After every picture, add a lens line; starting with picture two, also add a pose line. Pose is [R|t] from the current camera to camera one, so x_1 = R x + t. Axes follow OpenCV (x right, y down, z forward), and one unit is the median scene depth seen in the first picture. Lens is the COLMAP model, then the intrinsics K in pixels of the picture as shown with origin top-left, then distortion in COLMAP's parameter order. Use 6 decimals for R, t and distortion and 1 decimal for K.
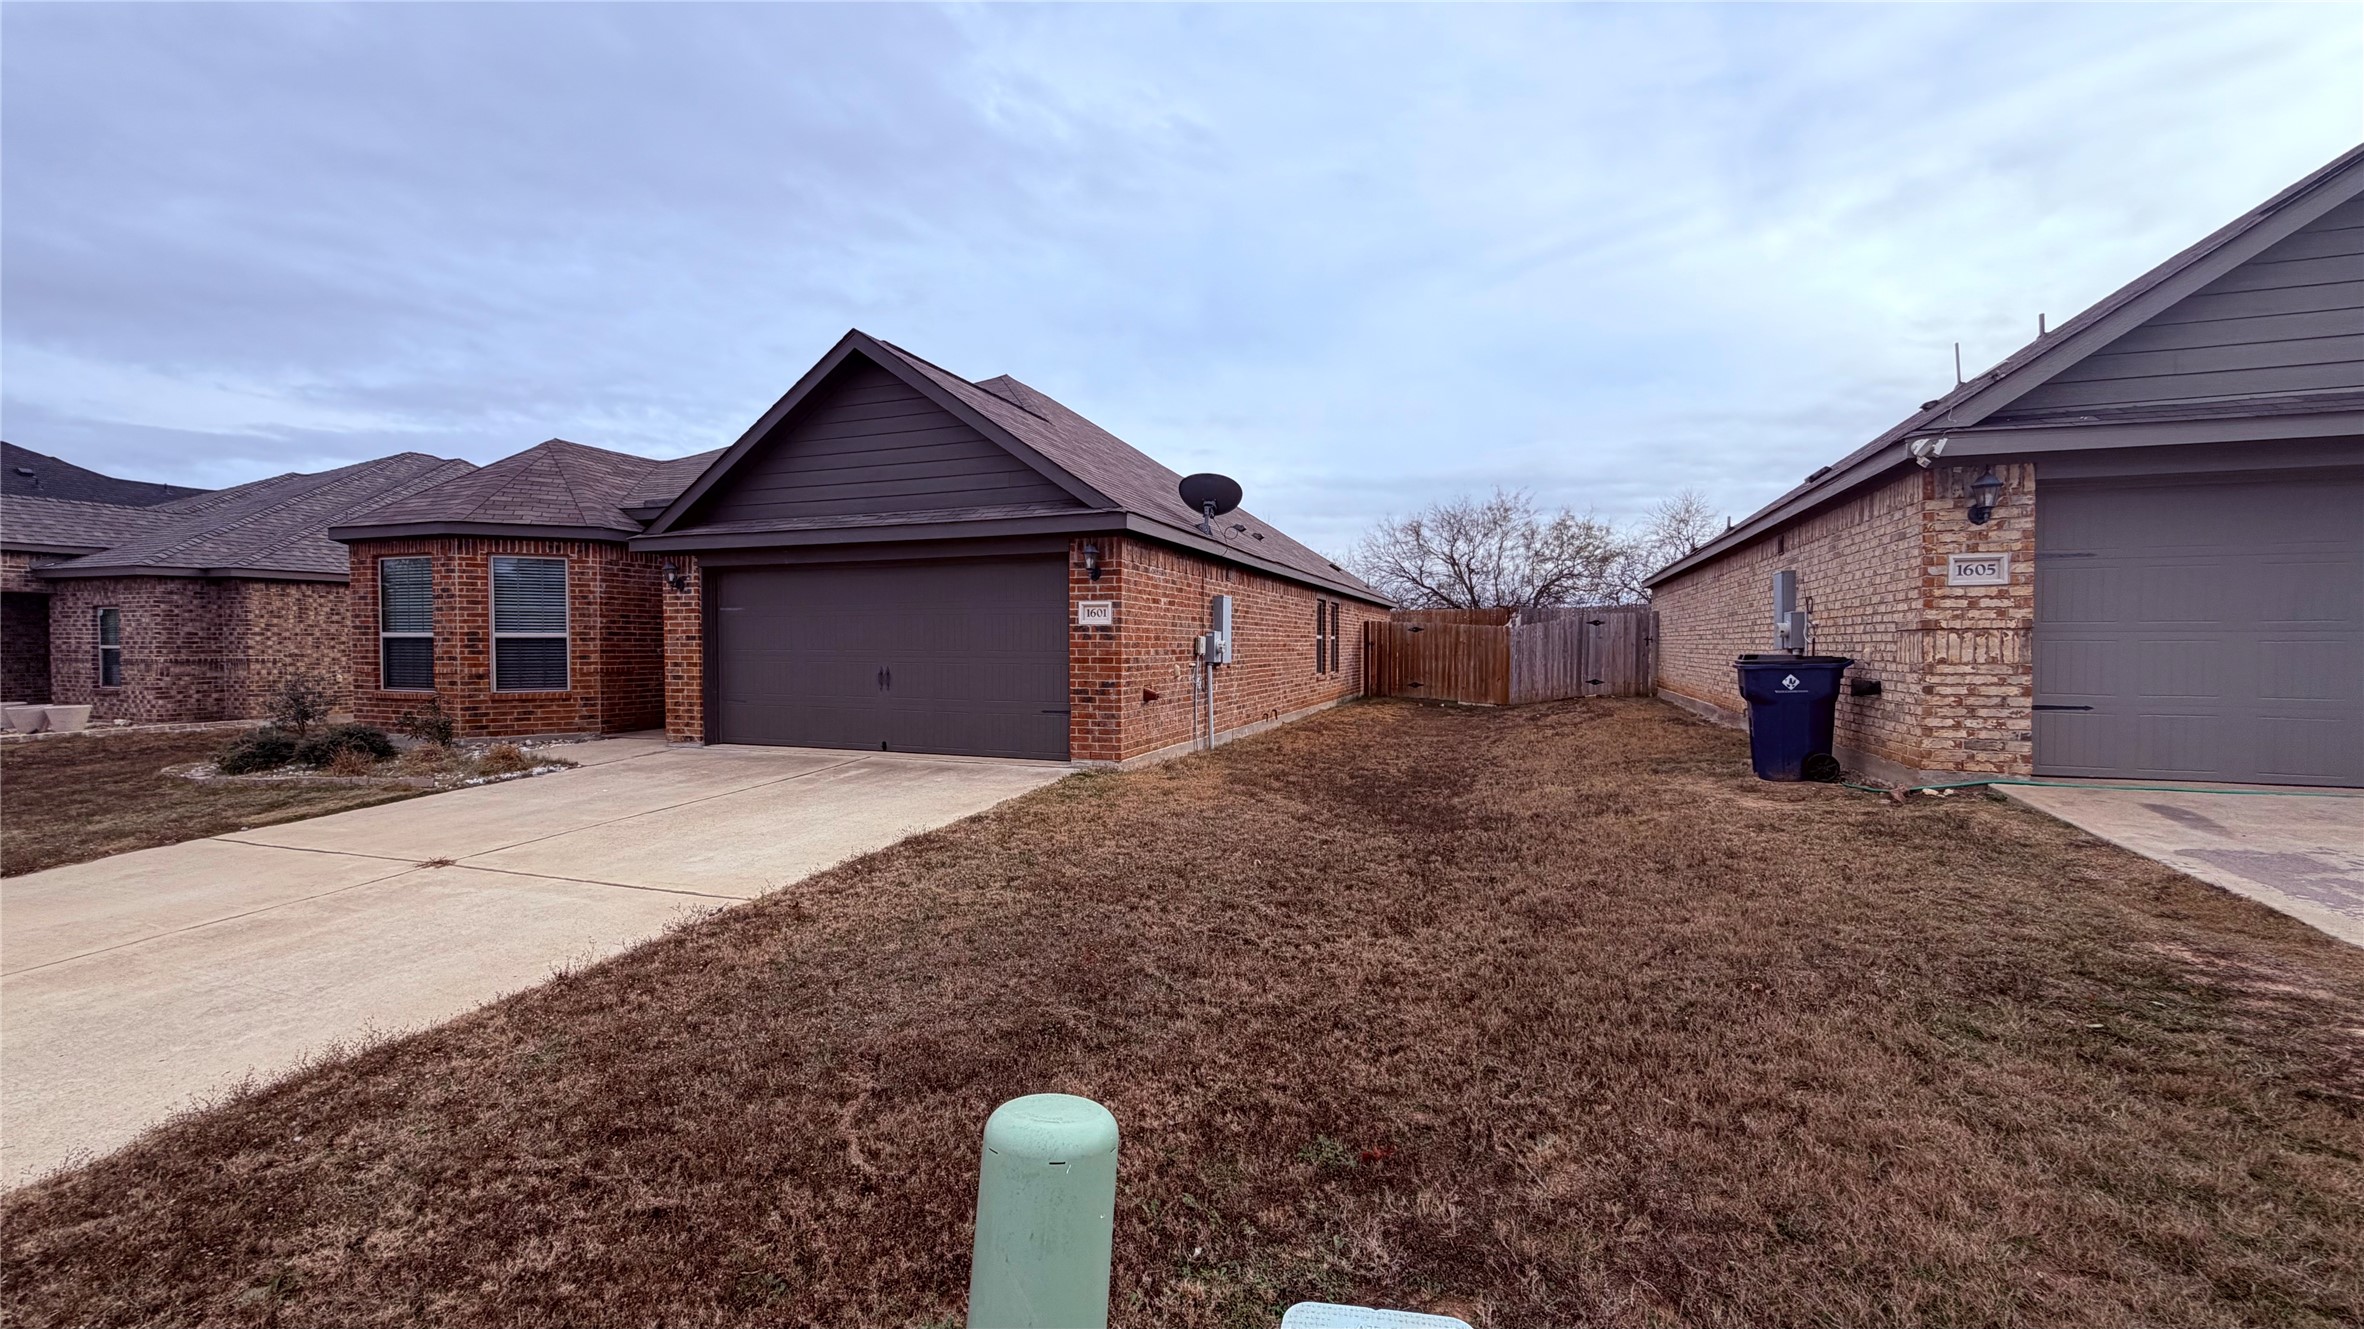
lens RADIAL K [[962.7, 0, 1183.0], [0, 962.7, 664.0], [0, 0, 1]] dist [-0.002273, -0.000157]
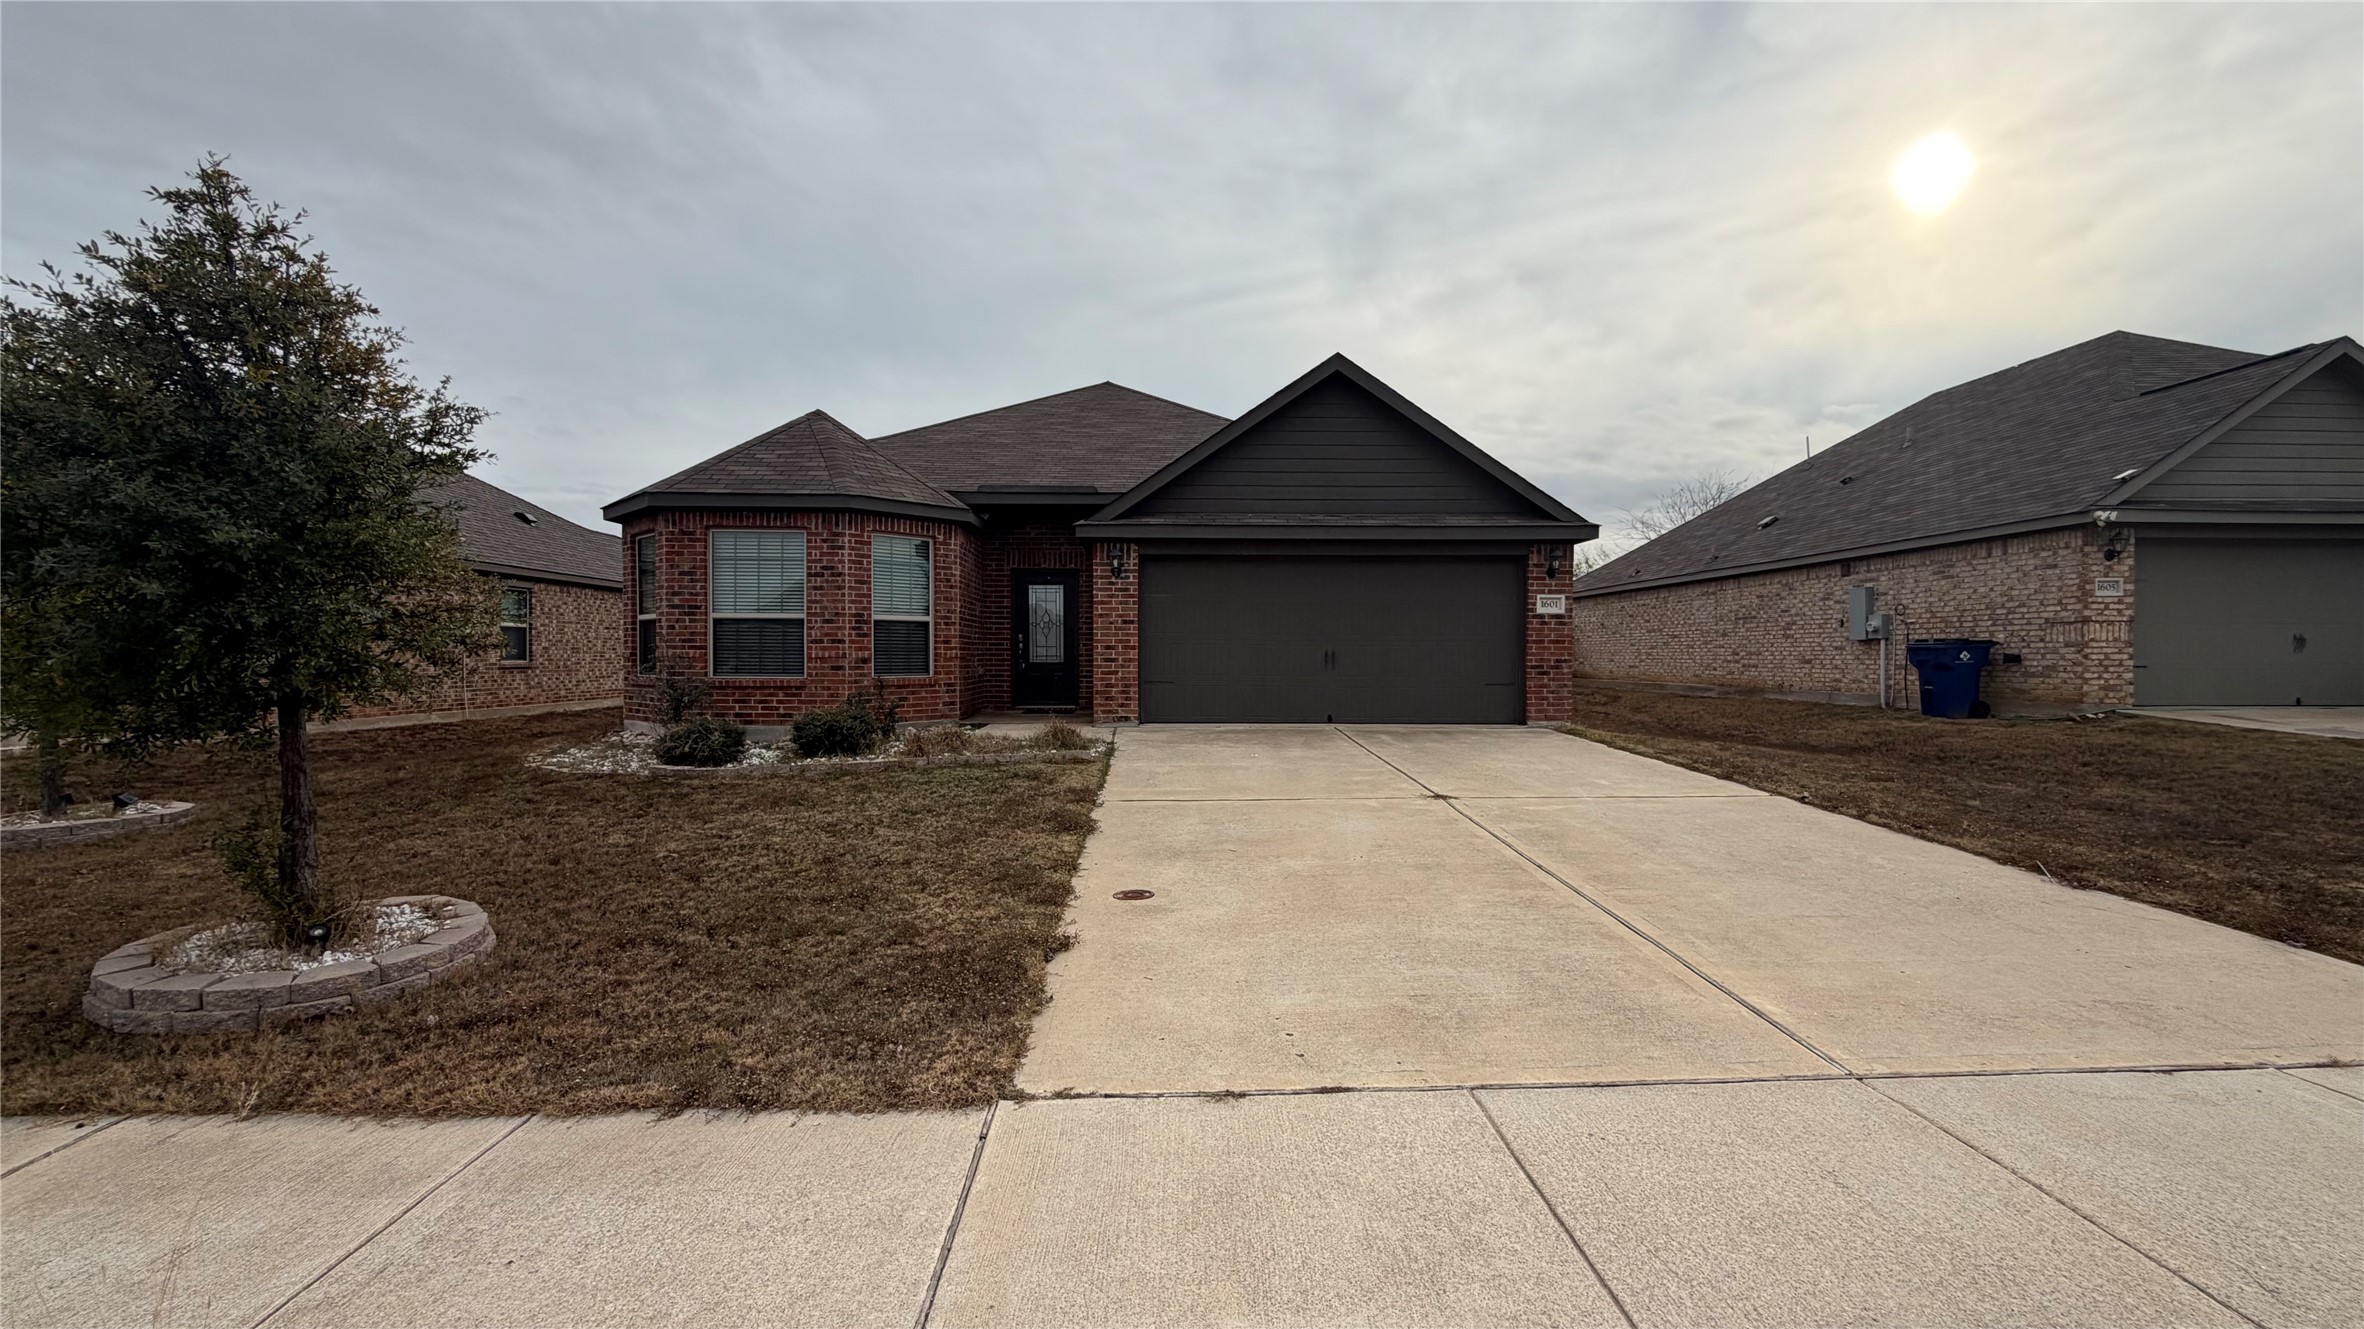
lens RADIAL K [[962.7, 0, 1188.8], [0, 962.7, 659.9], [0, 0, 1]] dist [-0.002273, -0.000157]
pose [[0.927281, 0.000682, 0.374365, -0.917307], [0.006492, 0.999819, -0.017900, 0.036142], [-0.374309, 0.019029, 0.927109, 0.009578]]
